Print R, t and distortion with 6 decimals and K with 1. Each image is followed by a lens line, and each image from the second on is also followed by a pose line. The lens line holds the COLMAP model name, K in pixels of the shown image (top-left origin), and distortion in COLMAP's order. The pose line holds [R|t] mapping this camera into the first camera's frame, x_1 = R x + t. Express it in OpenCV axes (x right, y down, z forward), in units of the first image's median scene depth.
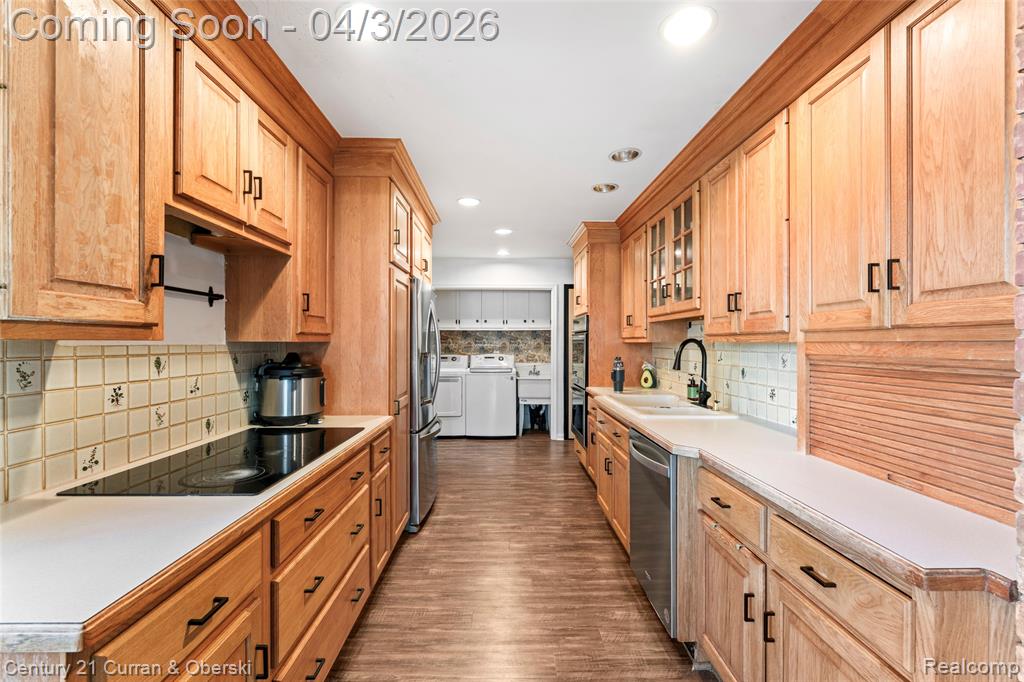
lens RADIAL K [[440.3, 0, 505.0], [0, 440.3, 342.1], [0, 0, 1]] dist [-0.002658, 0.000025]
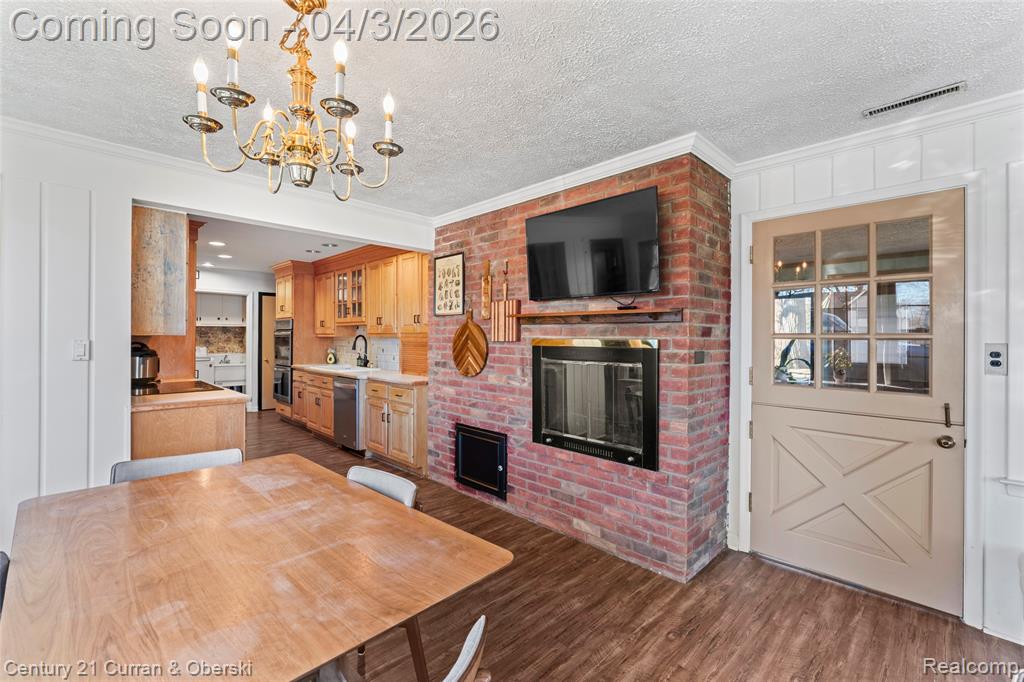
lens RADIAL K [[440.3, 0, 513.2], [0, 440.3, 339.3], [0, 0, 1]] dist [-0.002658, 0.000025]
pose [[0.713317, 0.000674, 0.700841, -0.445904], [-0.004595, 0.999983, 0.003714, 0.001255], [-0.700826, -0.005870, 0.713308, -0.852460]]
